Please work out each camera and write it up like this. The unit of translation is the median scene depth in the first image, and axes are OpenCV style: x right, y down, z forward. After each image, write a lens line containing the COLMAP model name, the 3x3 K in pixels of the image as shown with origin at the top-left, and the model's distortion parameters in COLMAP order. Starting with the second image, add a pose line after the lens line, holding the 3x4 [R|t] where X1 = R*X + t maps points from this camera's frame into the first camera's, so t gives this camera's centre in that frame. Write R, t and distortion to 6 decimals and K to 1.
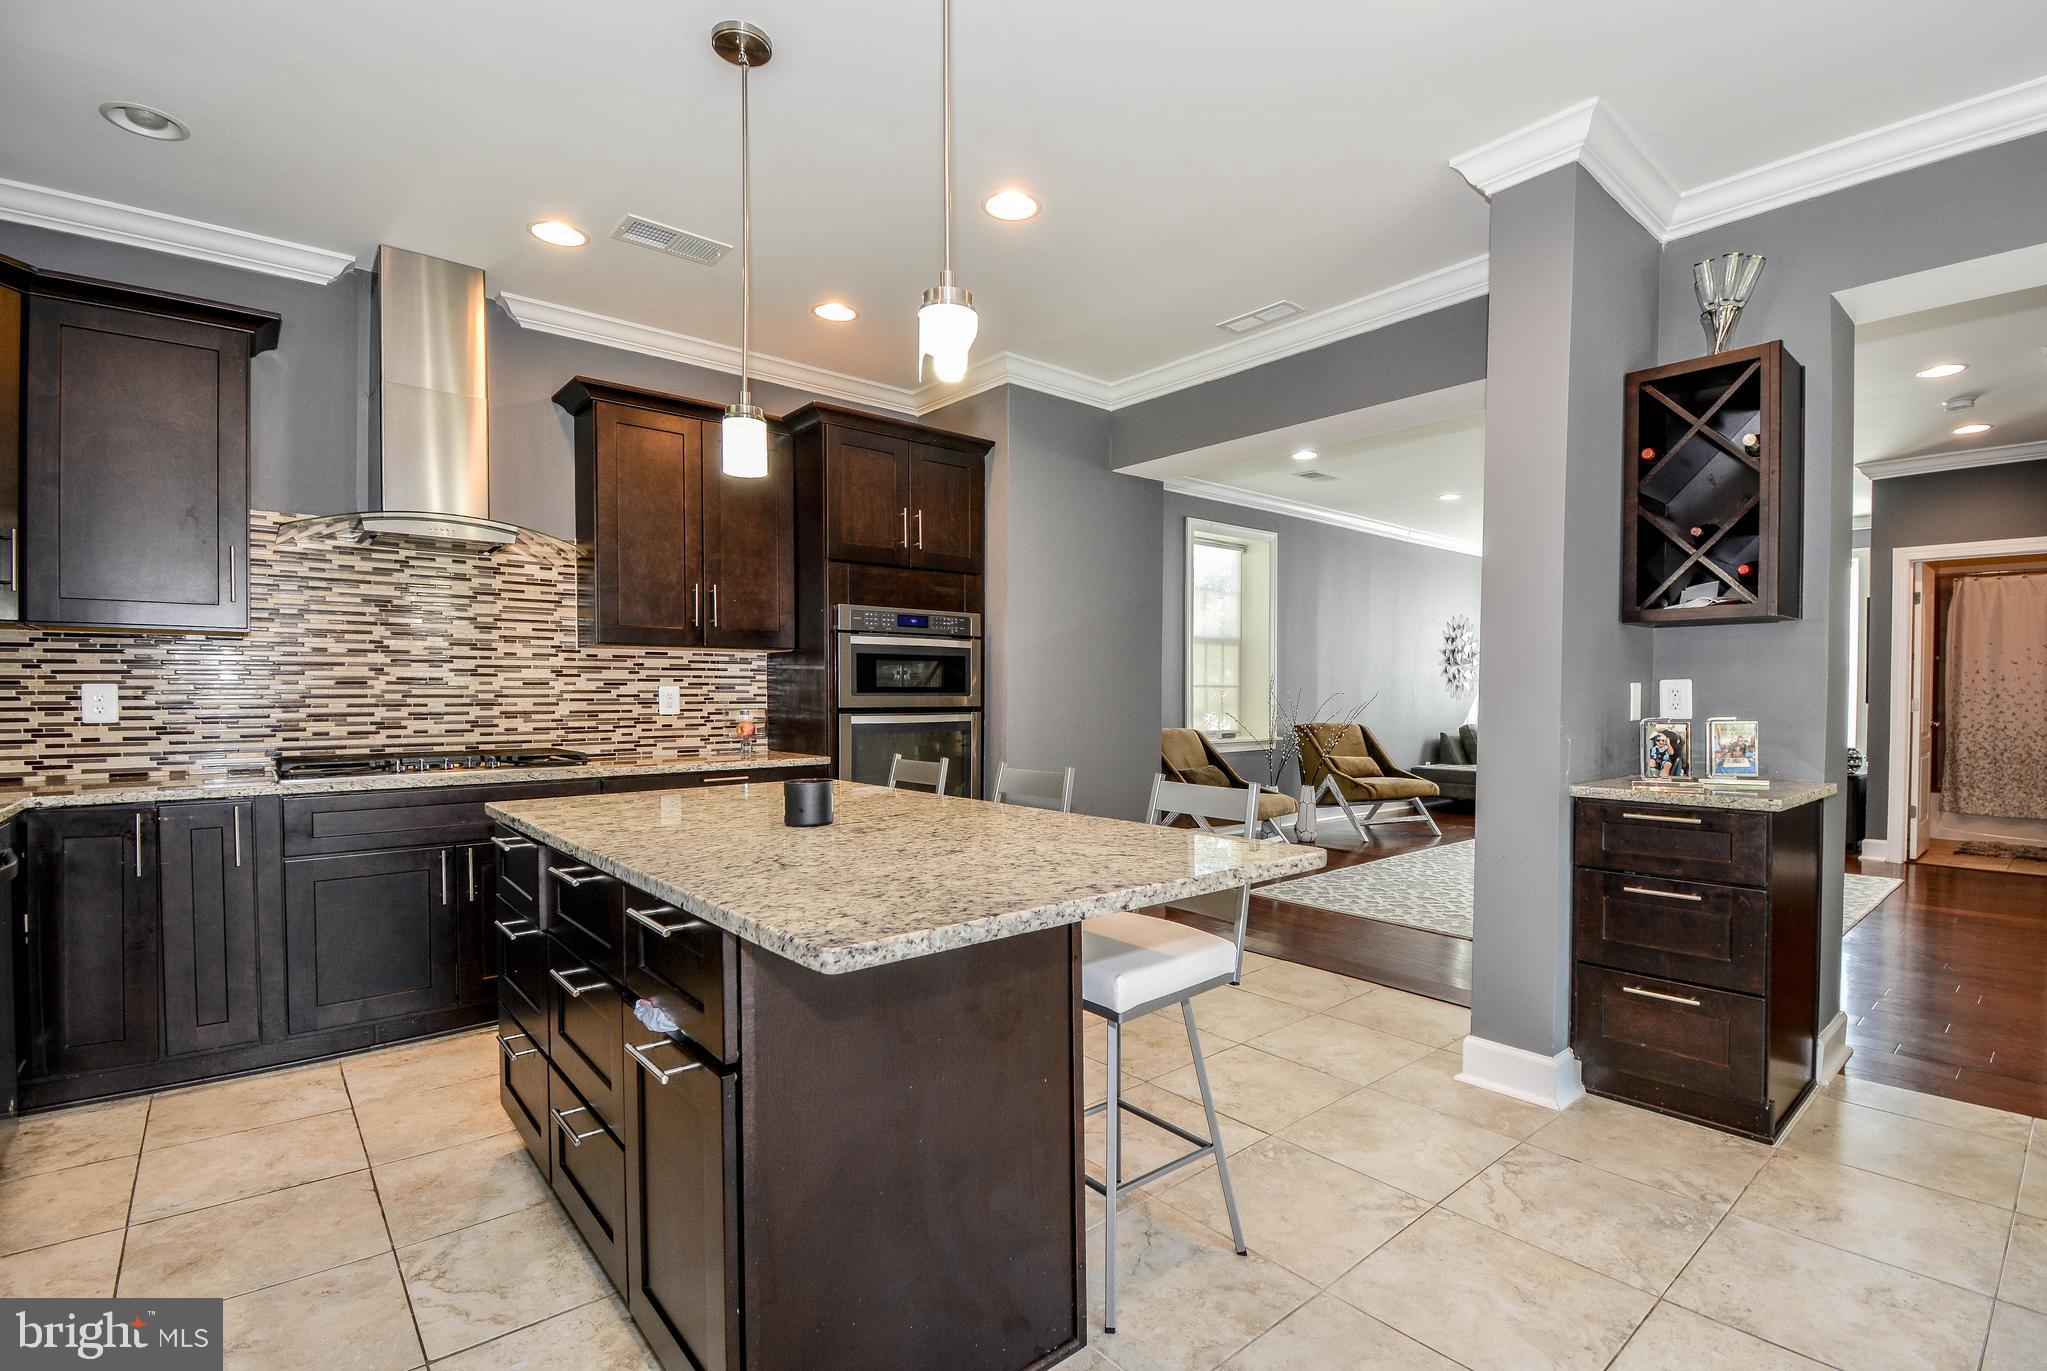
lens RADIAL K [[941.4, 0, 1051.1], [0, 941.4, 713.0], [0, 0, 1]] dist [0.012134, -0.021729]
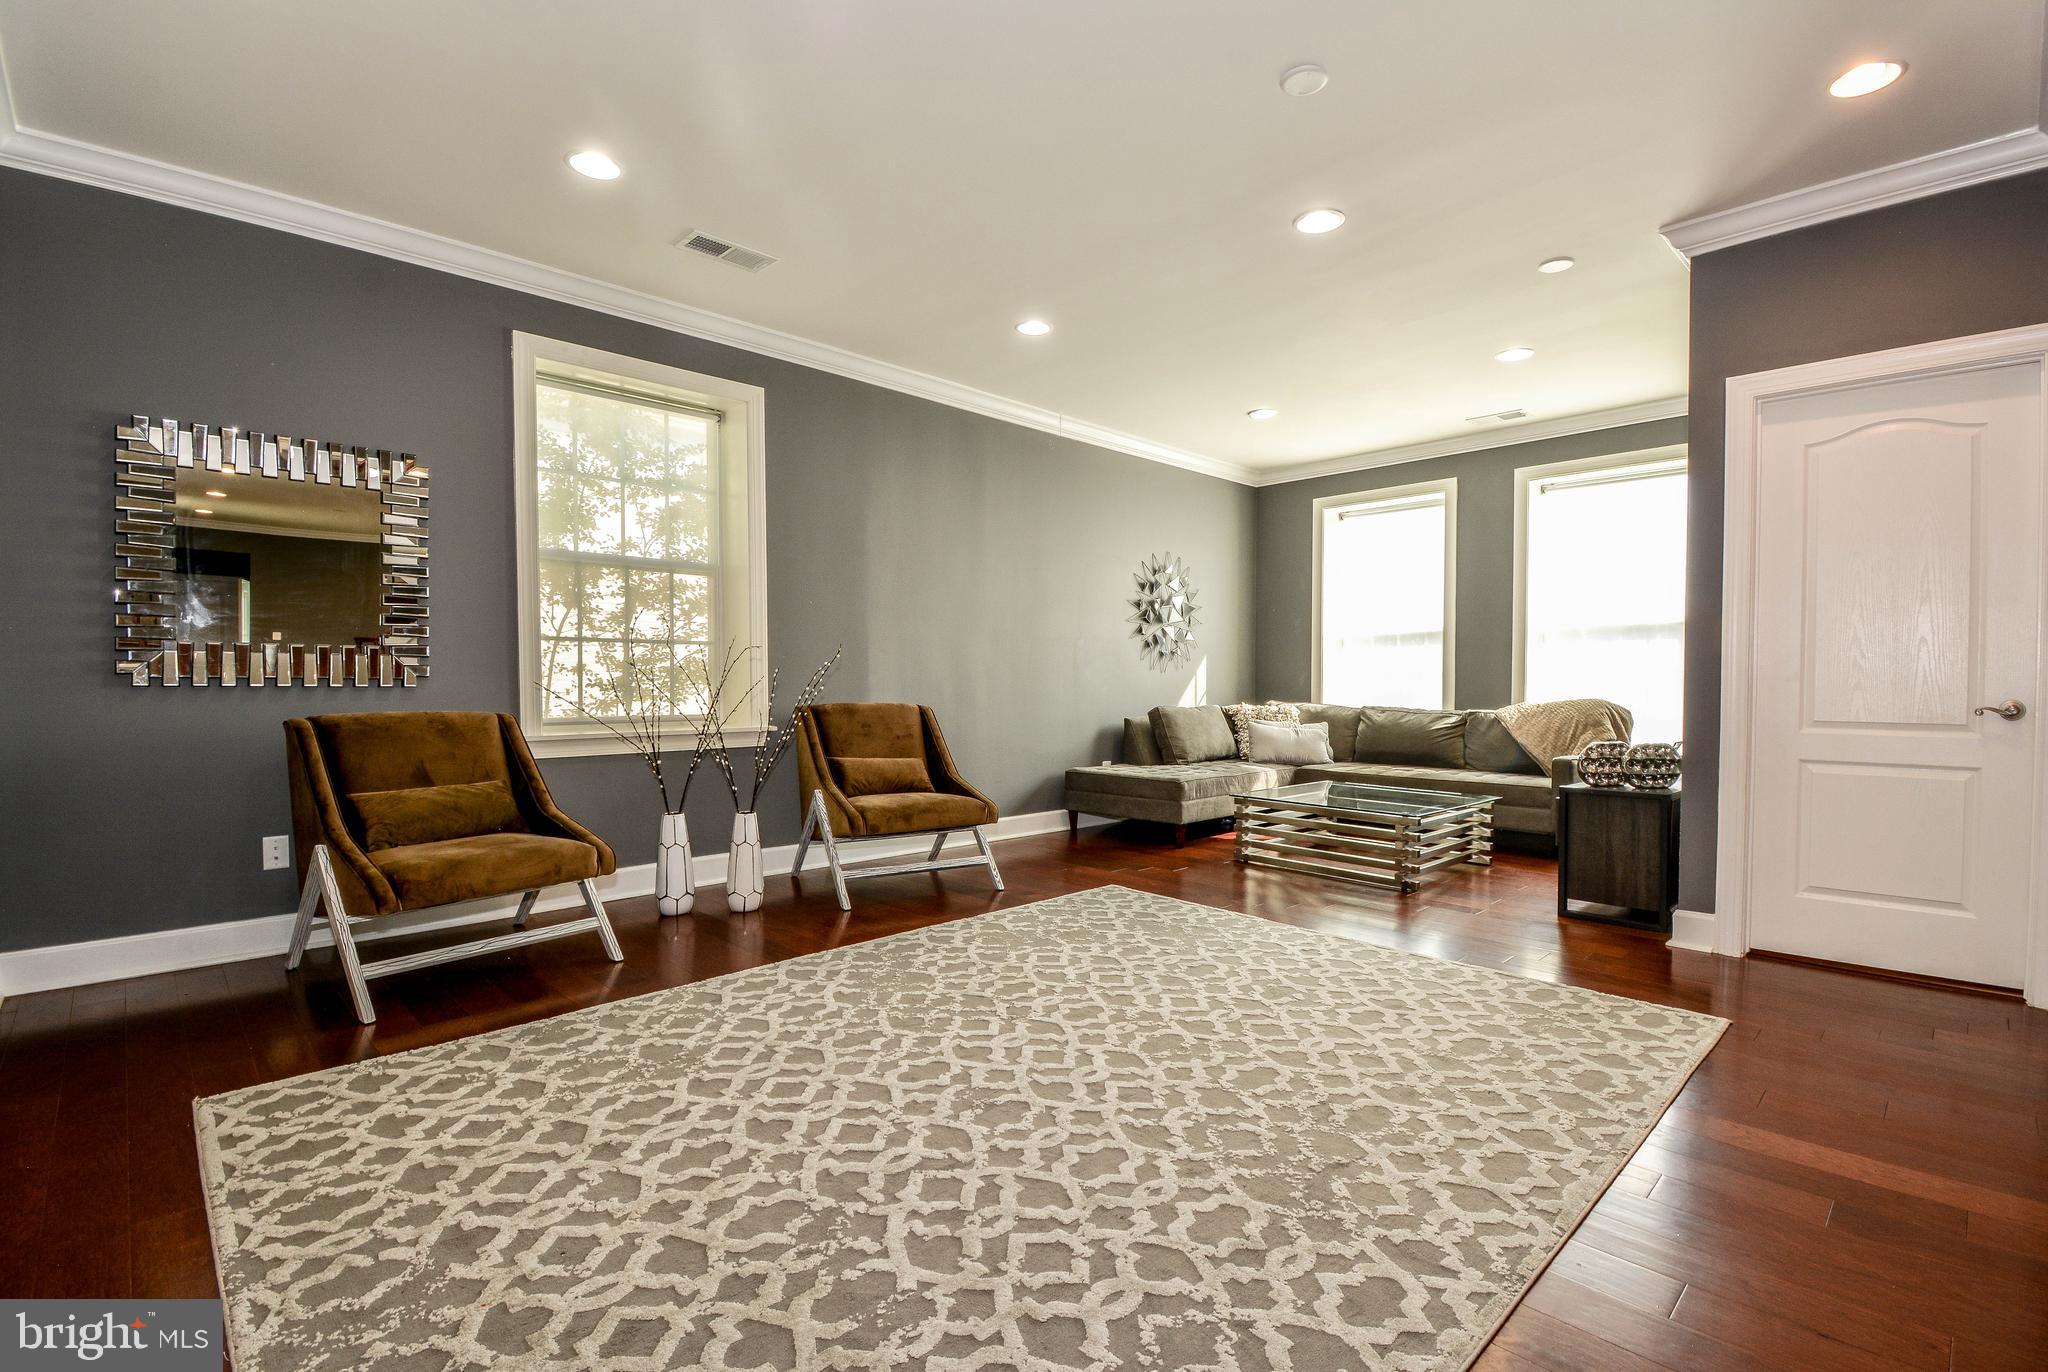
lens RADIAL K [[916.5, 0, 1043.1], [0, 916.5, 703.5], [0, 0, 1]] dist [0.002028, -0.017004]
pose [[0.998623, -0.001220, 0.052453, 0.809911], [0.001113, 0.999997, 0.002080, 0.021377], [-0.052456, -0.002018, 0.998621, 0.840080]]
